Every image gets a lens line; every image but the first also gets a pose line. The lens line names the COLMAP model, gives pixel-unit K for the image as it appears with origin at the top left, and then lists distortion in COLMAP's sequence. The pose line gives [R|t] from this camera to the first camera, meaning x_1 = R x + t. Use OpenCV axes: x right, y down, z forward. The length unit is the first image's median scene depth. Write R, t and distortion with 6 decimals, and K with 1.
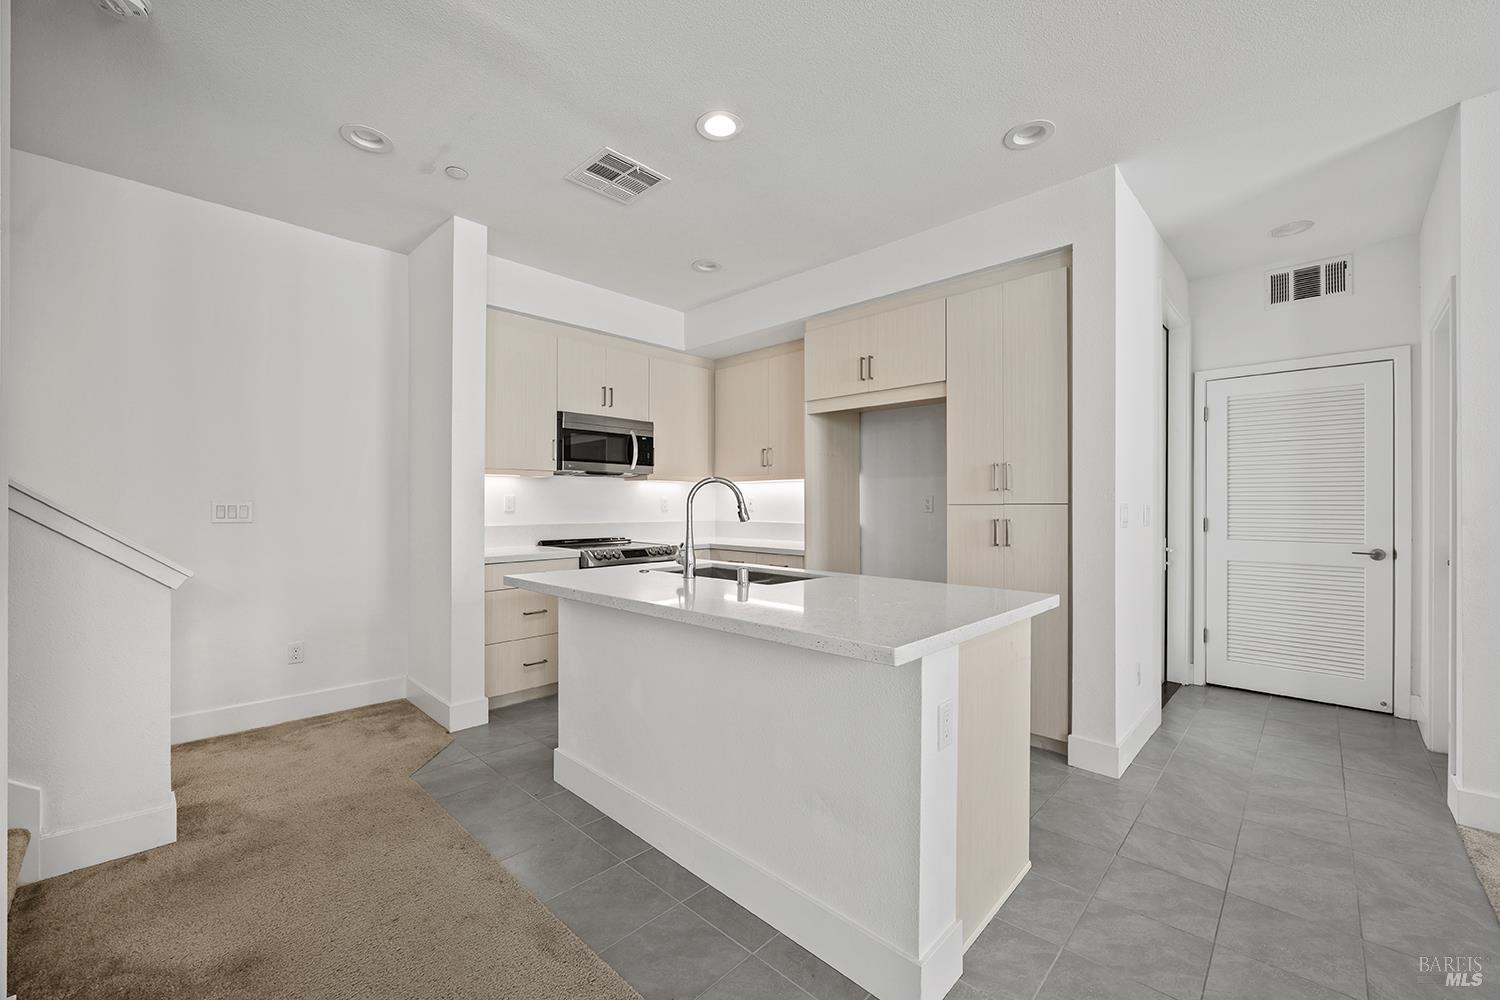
lens RADIAL K [[602.9, 0, 753.0], [0, 602.9, 503.9], [0, 0, 1]] dist [-0.009072, 0.001511]
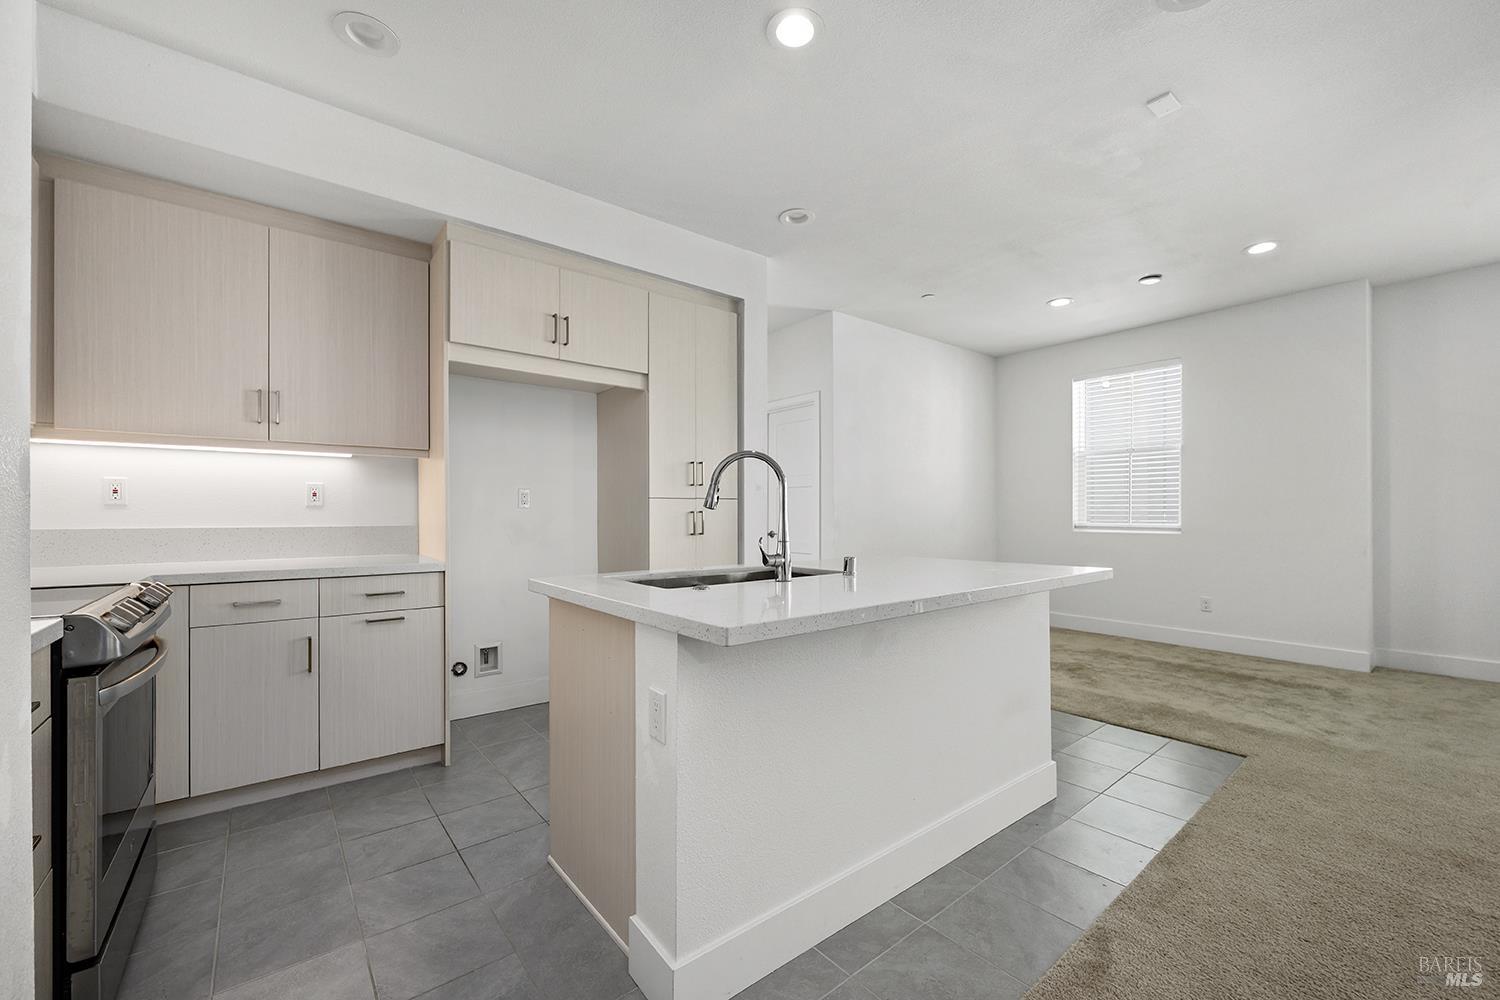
lens RADIAL K [[602.9, 0, 750.9], [0, 602.9, 511.4], [0, 0, 1]] dist [-0.009072, 0.001511]
pose [[0.124686, 0.001202, 0.992196, -0.532014], [0.001924, 0.999997, -0.001454, 0.020767], [-0.992194, 0.002090, 0.124683, 0.573888]]
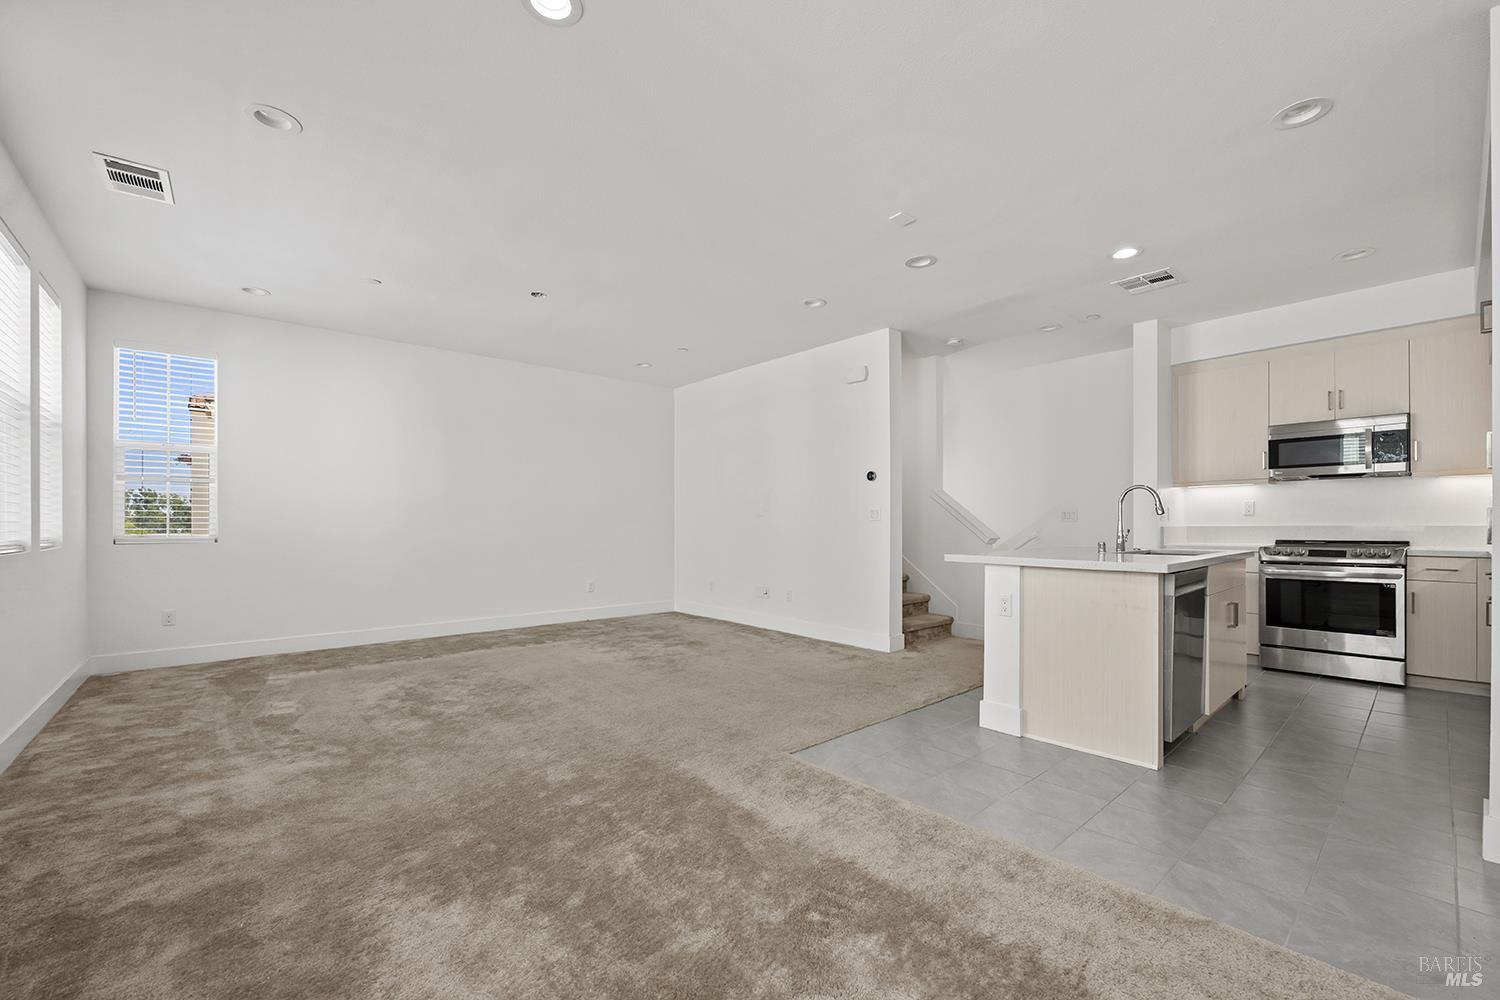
lens RADIAL K [[602.9, 0, 763.3], [0, 602.9, 519.8], [0, 0, 1]] dist [-0.009072, 0.001511]
pose [[-0.073444, -0.008029, -0.997267, 0.895057], [0.004044, 0.999957, -0.008348, 0.031210], [0.997291, -0.004646, -0.073409, 0.117925]]
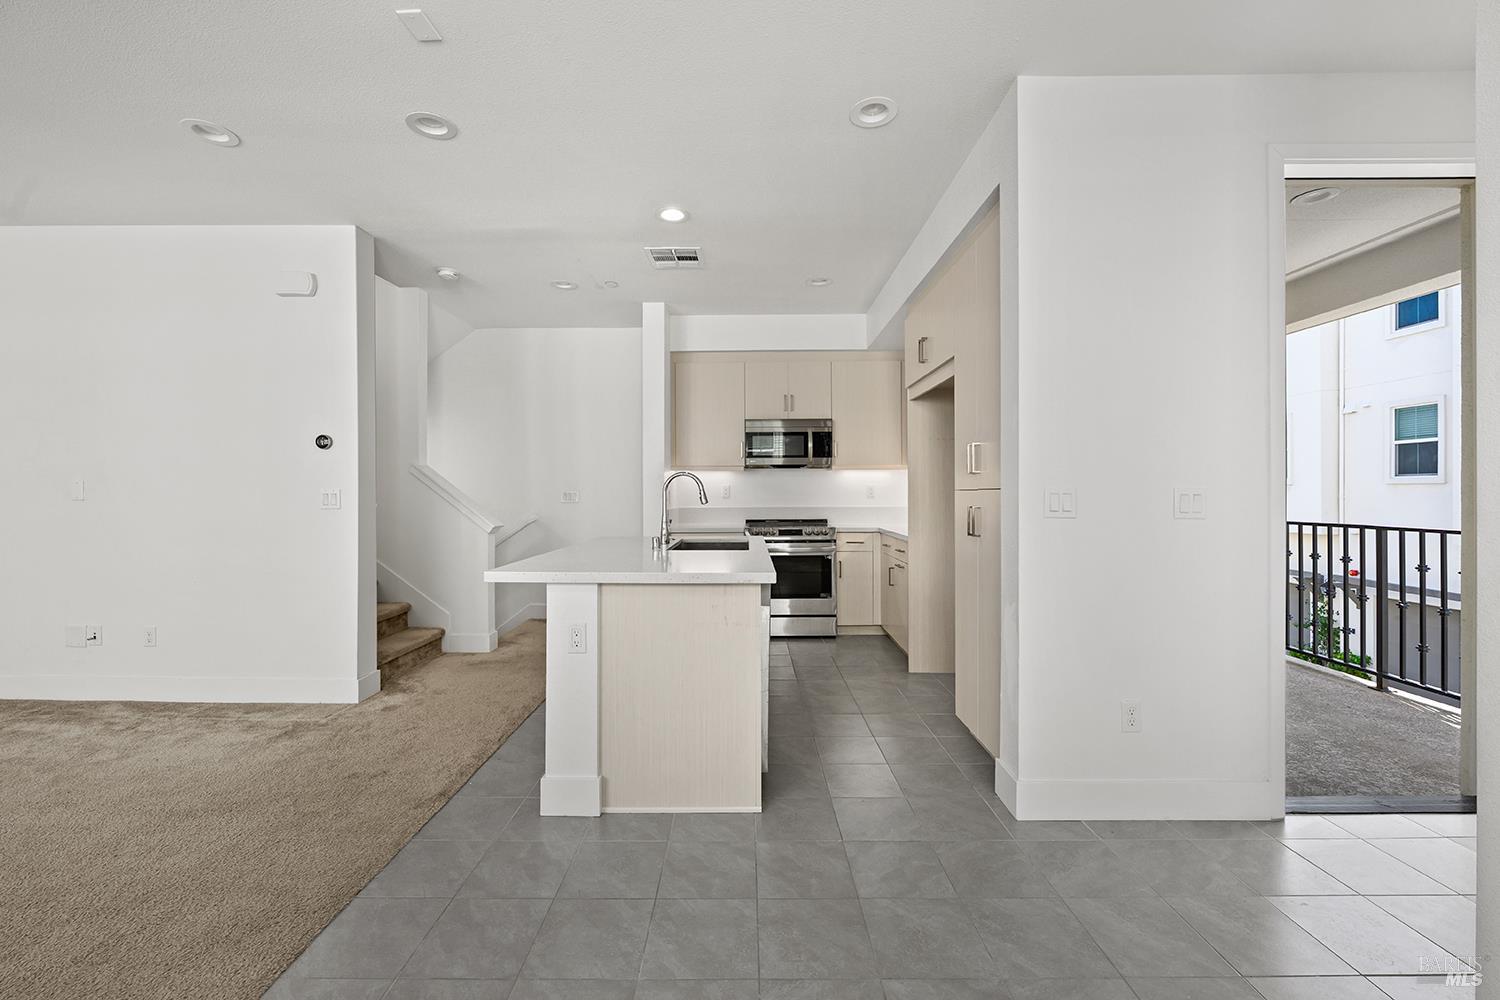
lens RADIAL K [[602.9, 0, 742.4], [0, 602.9, 494.4], [0, 0, 1]] dist [-0.009072, 0.001511]
pose [[0.685457, -0.002174, -0.728110, 0.626034], [0.006554, 0.999973, 0.003184, 0.003868], [0.728084, -0.006955, 0.685453, 0.102501]]
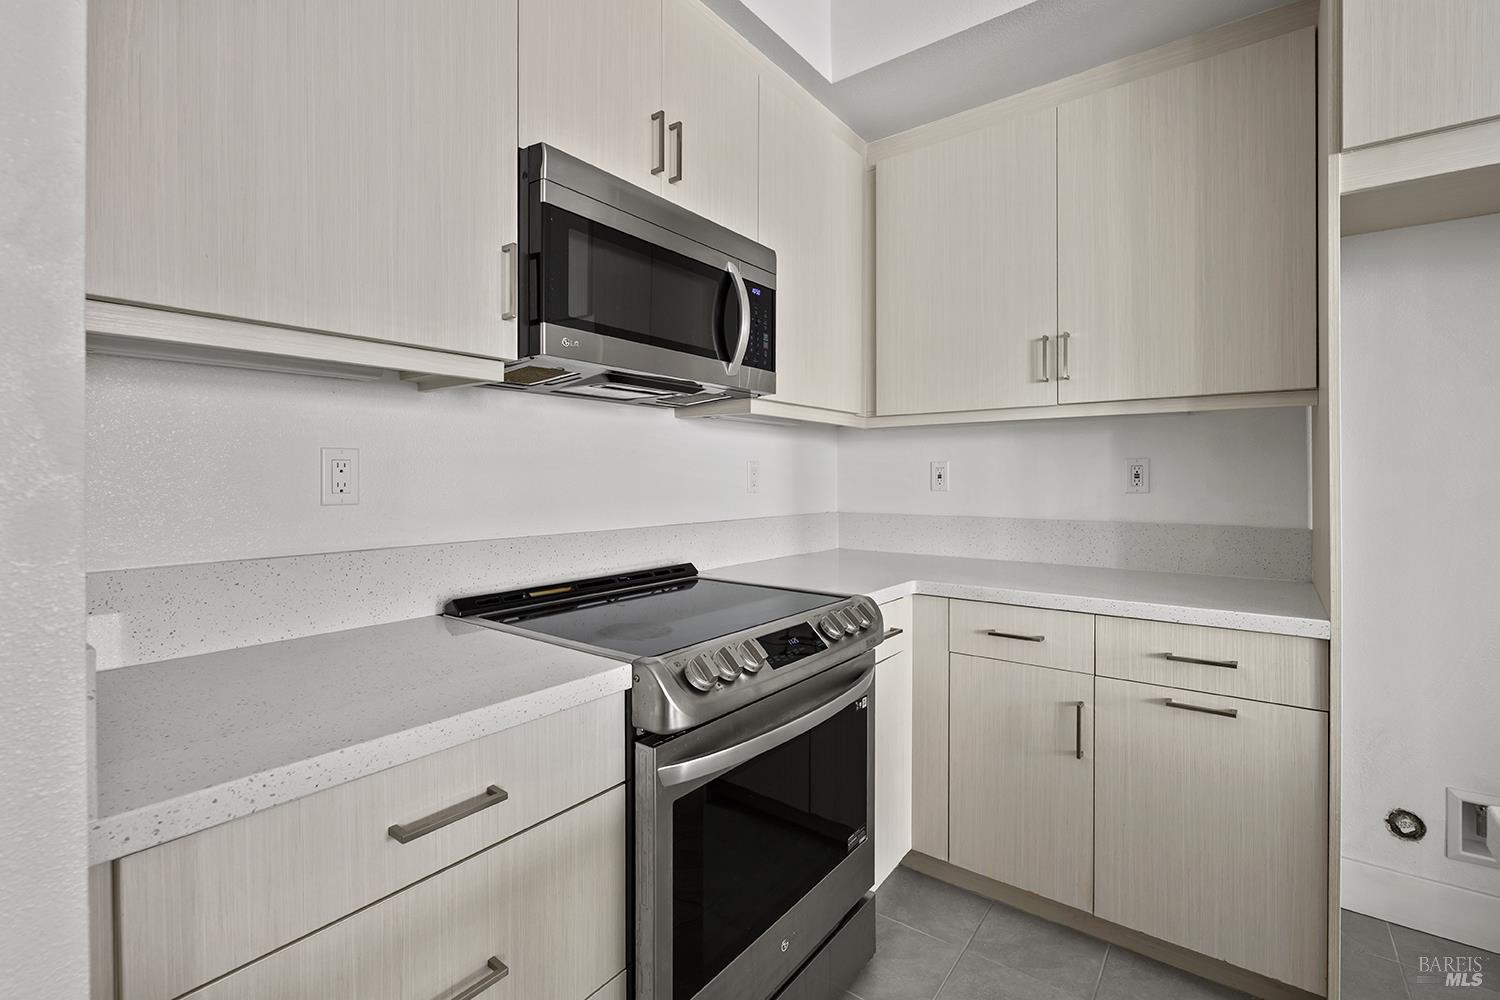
lens RADIAL K [[657.3, 0, 755.3], [0, 657.3, 474.7], [0, 0, 1]] dist [-0.000577, -0.000218]
pose [[0.991319, 0.006493, 0.131320, -0.258997], [-0.007453, 0.999949, 0.006819, -0.004644], [-0.131269, -0.007738, 0.991317, 0.691235]]
